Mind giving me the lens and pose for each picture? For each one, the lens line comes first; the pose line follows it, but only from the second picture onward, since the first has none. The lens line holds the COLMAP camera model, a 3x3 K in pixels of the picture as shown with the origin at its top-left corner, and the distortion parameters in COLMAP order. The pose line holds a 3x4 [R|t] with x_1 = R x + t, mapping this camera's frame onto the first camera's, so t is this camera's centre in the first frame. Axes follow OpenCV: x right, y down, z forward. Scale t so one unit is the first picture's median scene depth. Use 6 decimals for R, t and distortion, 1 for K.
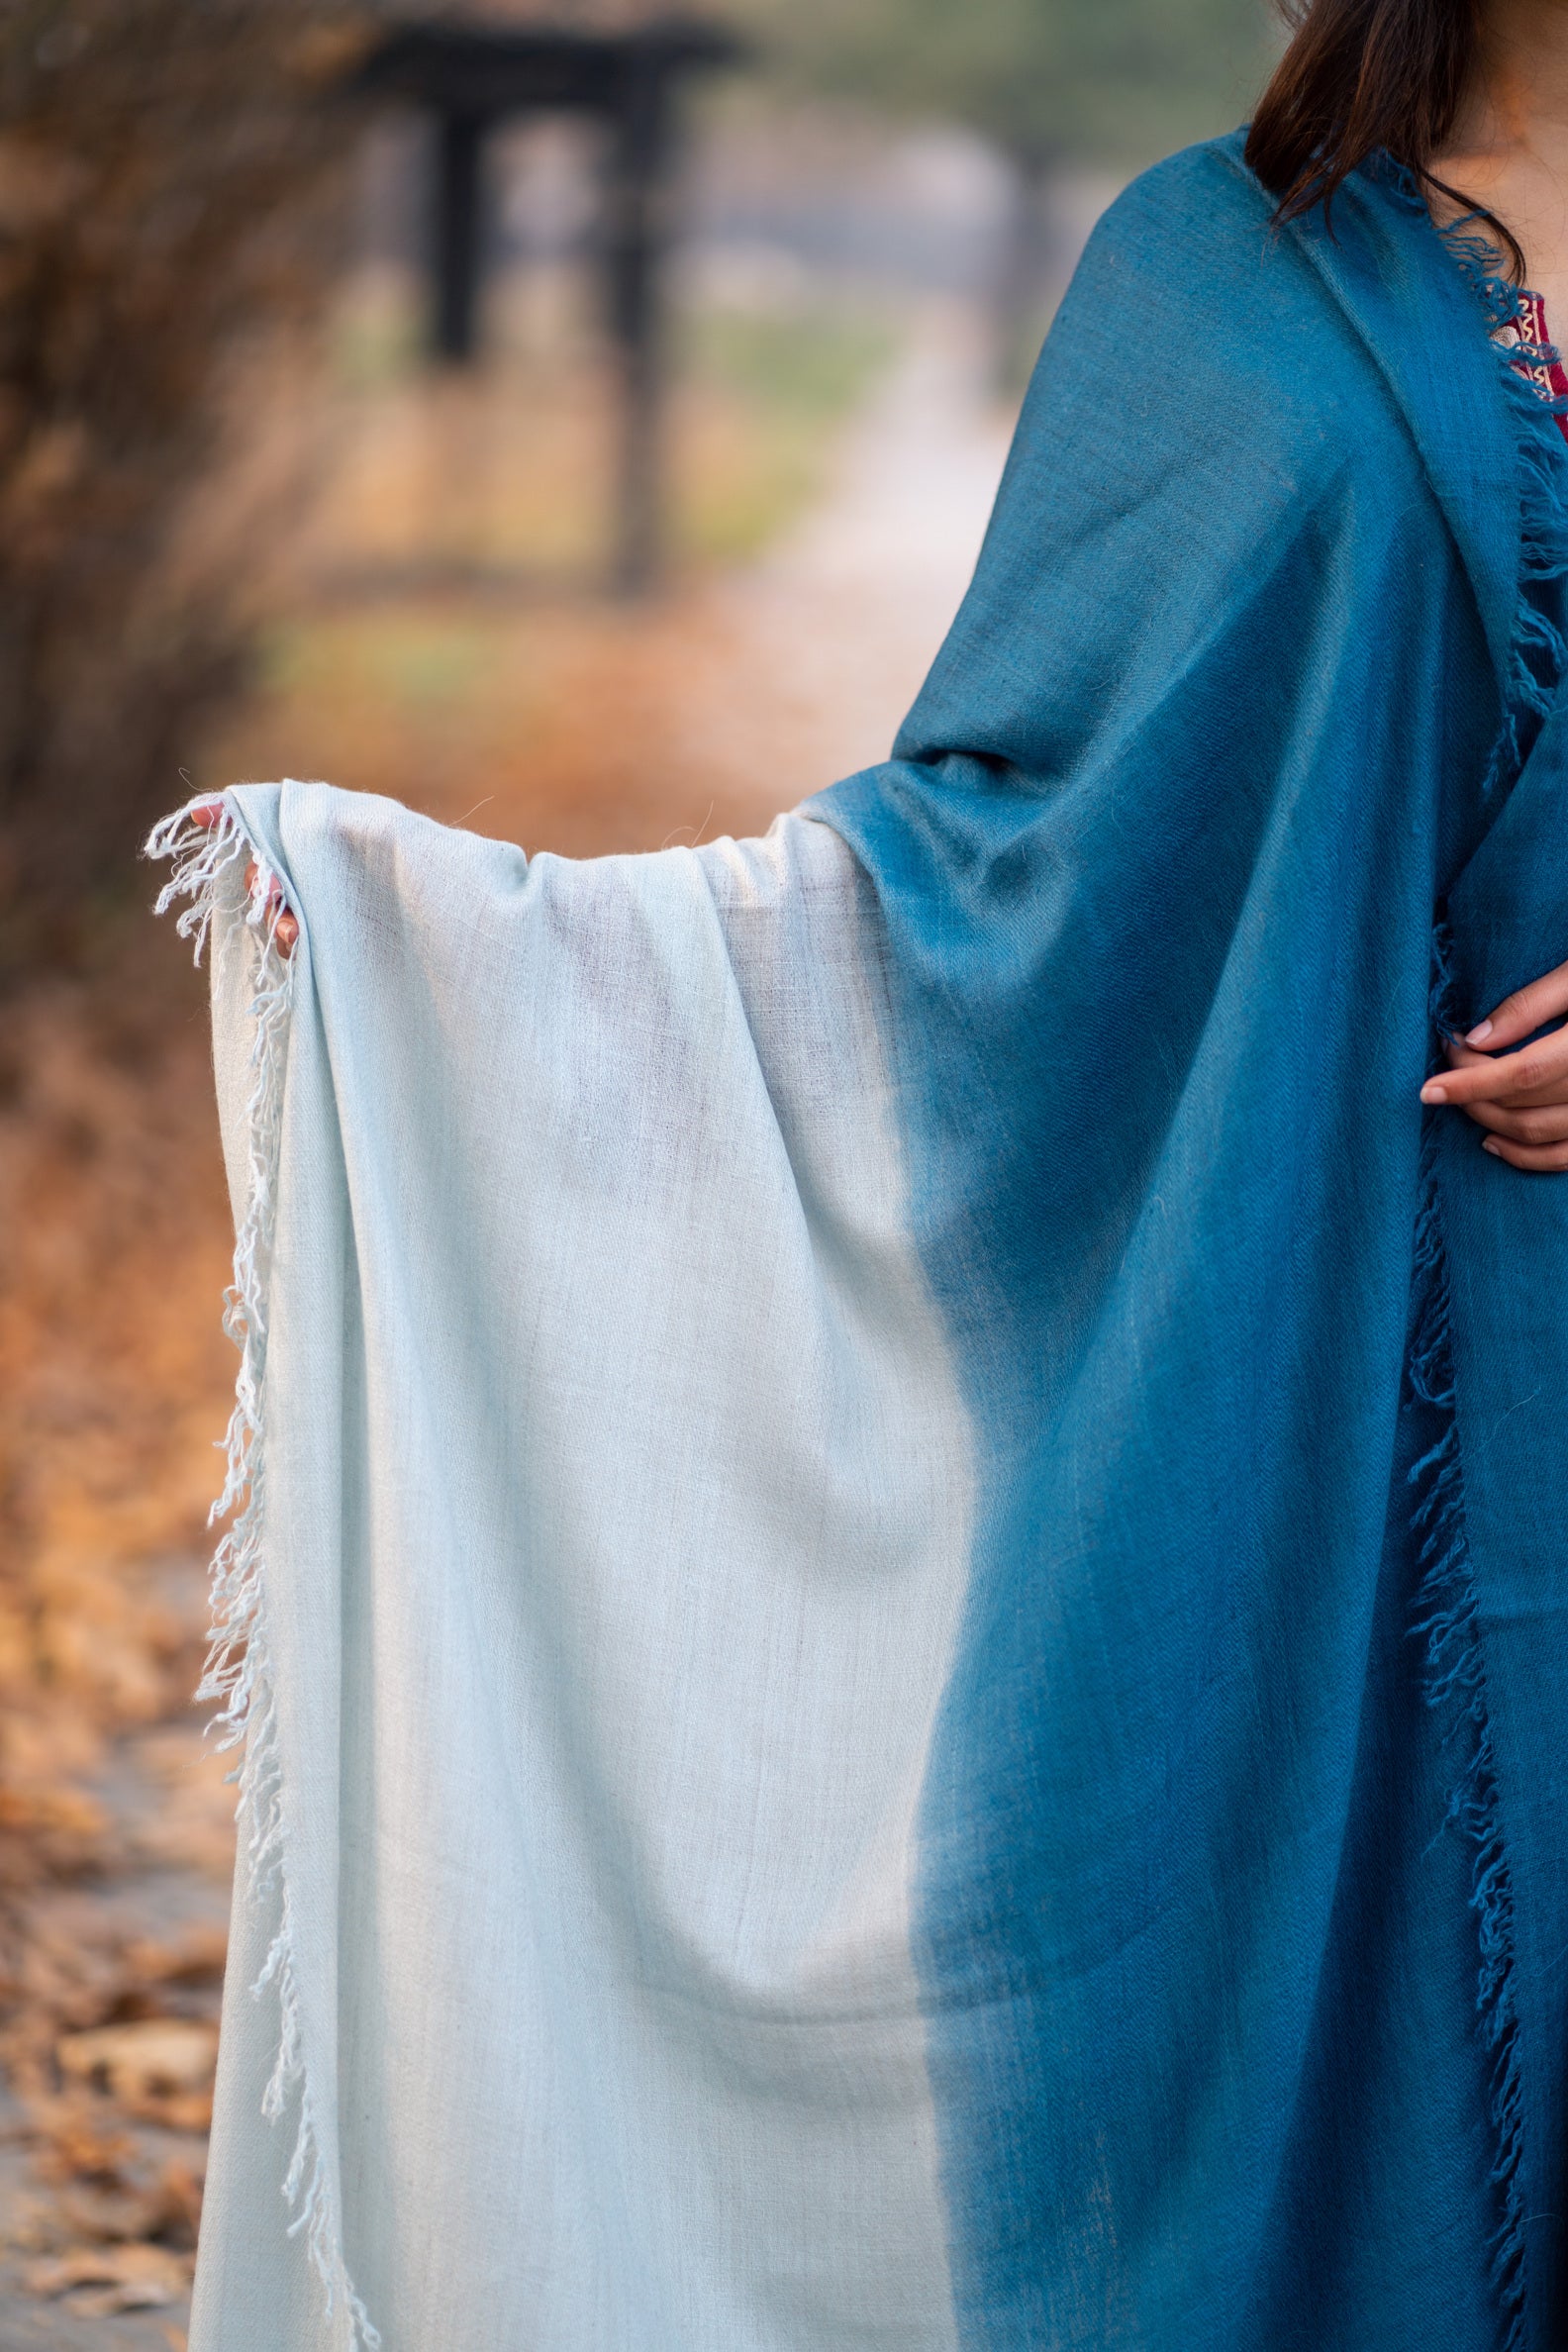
lens RADIAL K [[5789.9, 0, 784.0], [0, 5789.9, 1176.0], [0, 0, 1]] dist [0.300019, -4.080479]
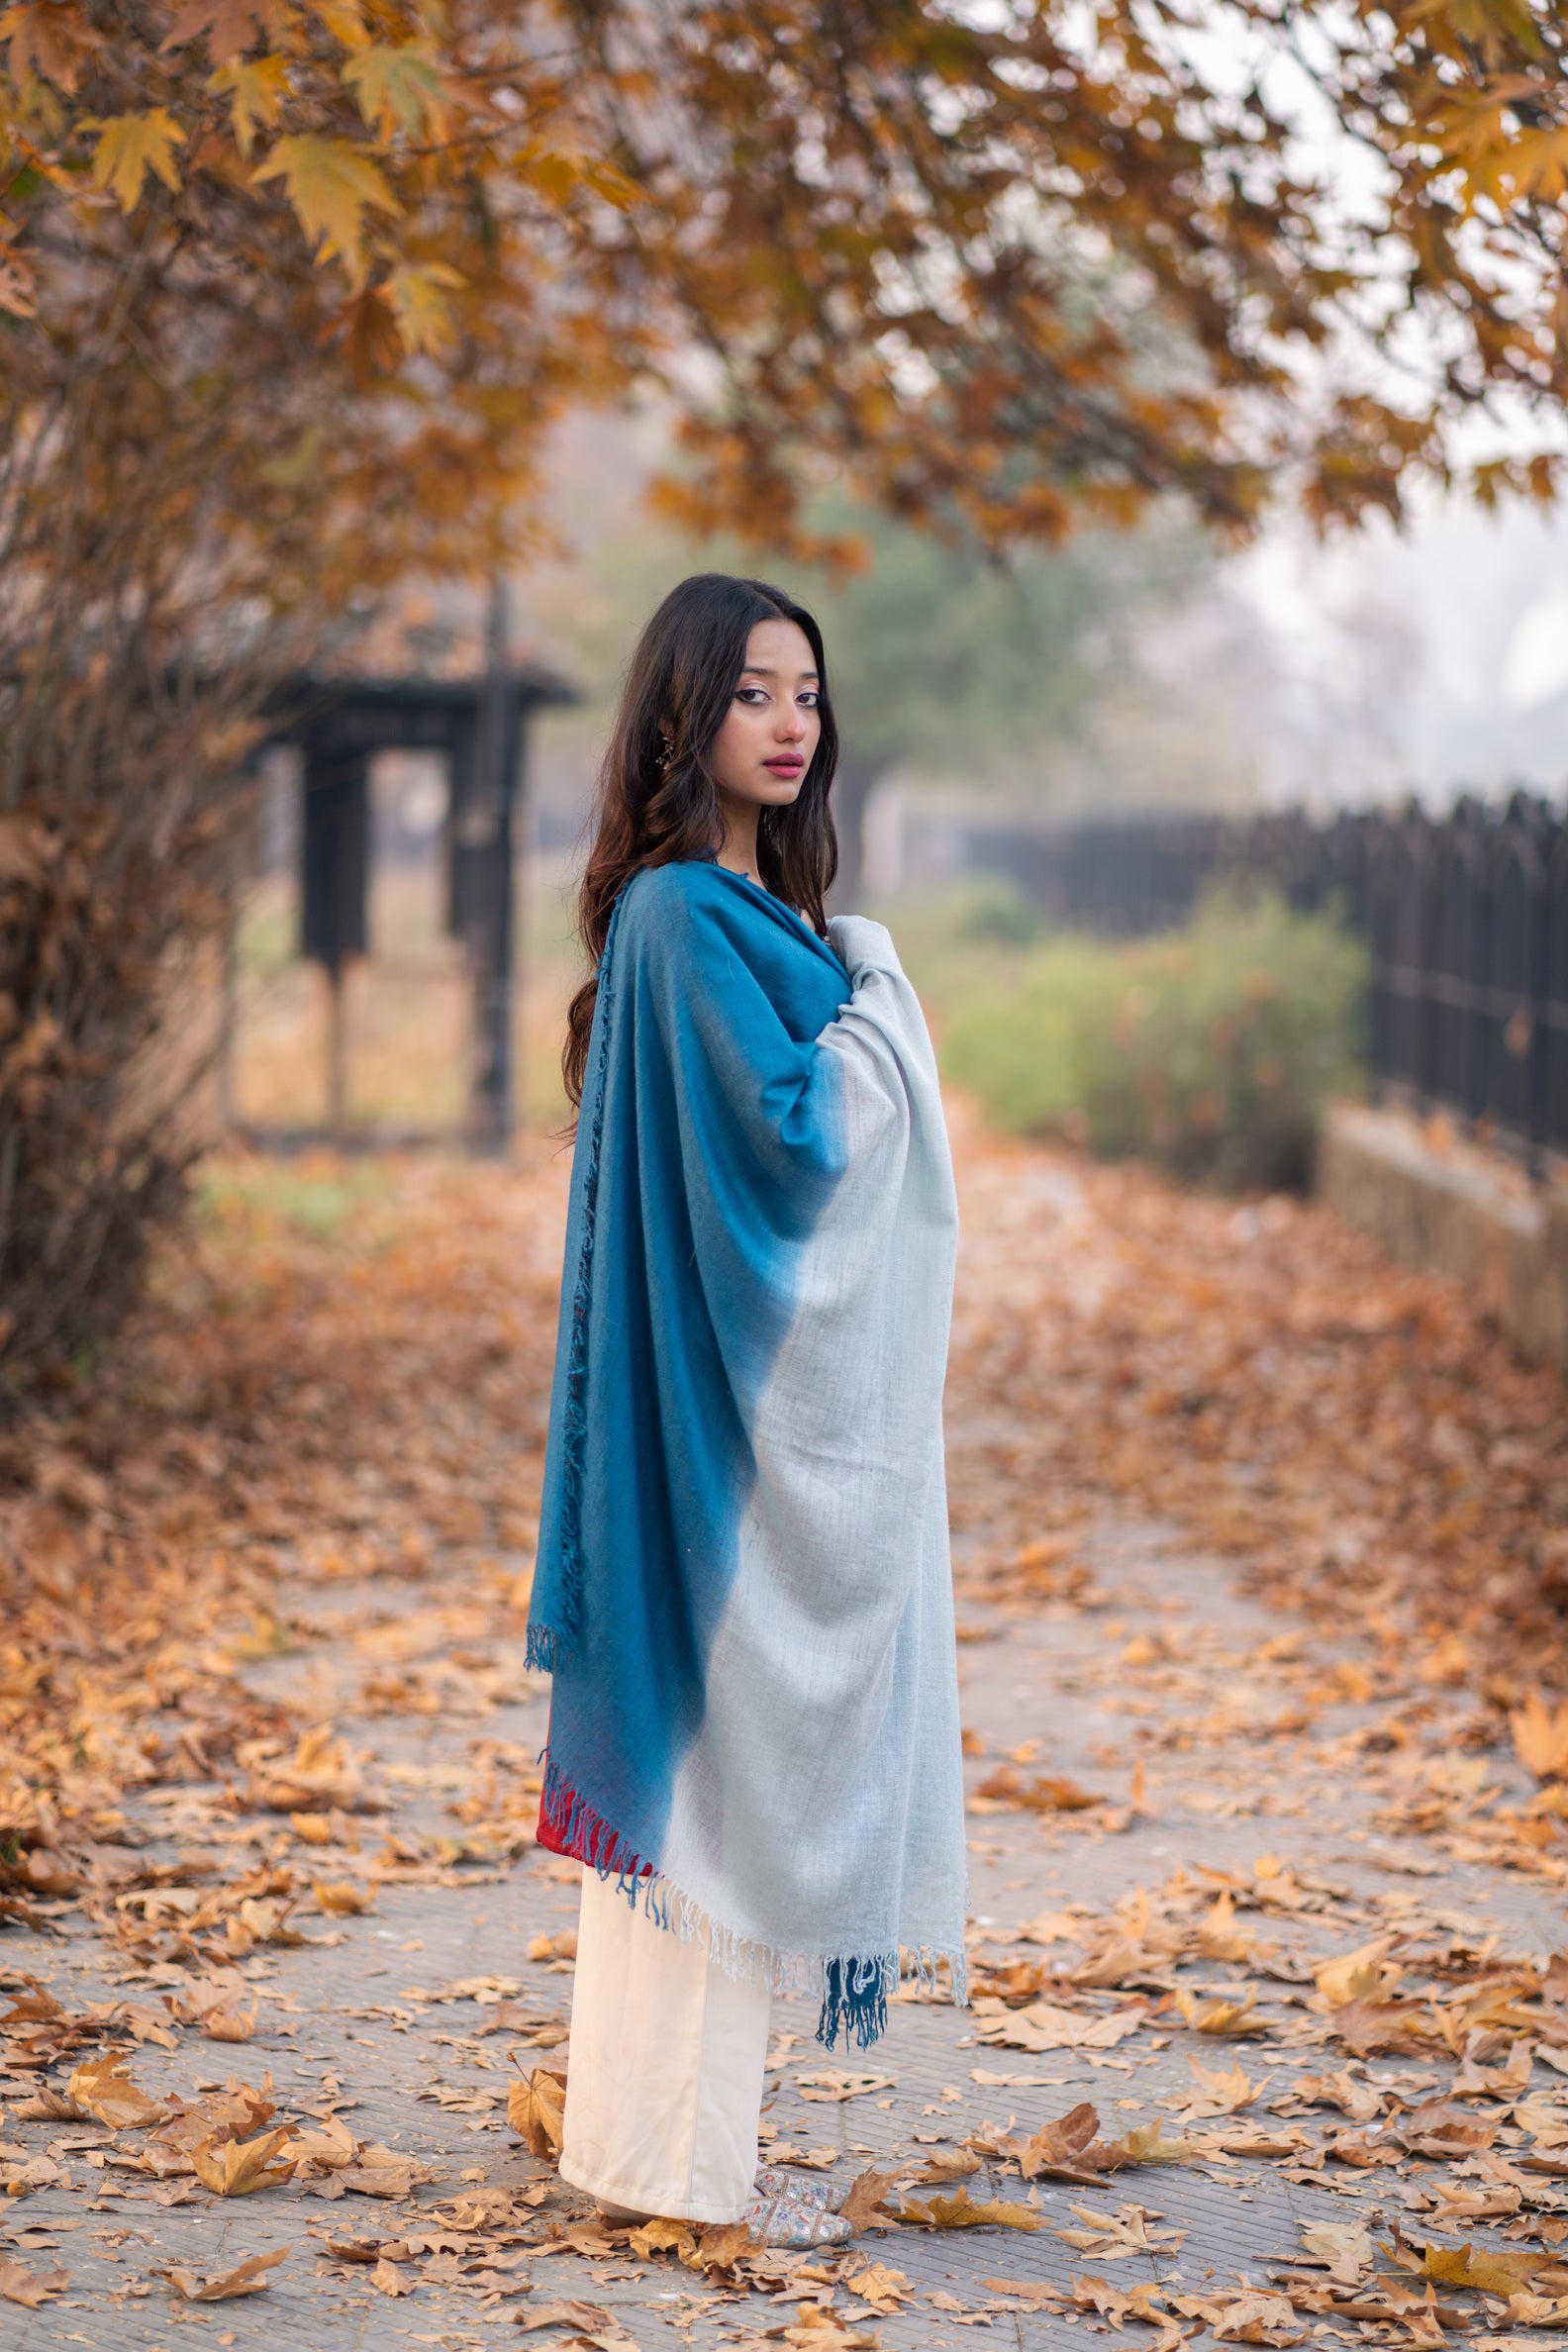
lens RADIAL K [[5789.9, 0, 784.0], [0, 5789.9, 1176.0], [0, 0, 1]] dist [0.300019, -4.080479]
pose [[0.999015, -0.041051, 0.016841, 0.033045], [0.042498, 0.994358, -0.097191, 0.060960], [-0.012756, 0.097811, 0.995123, -0.438766]]
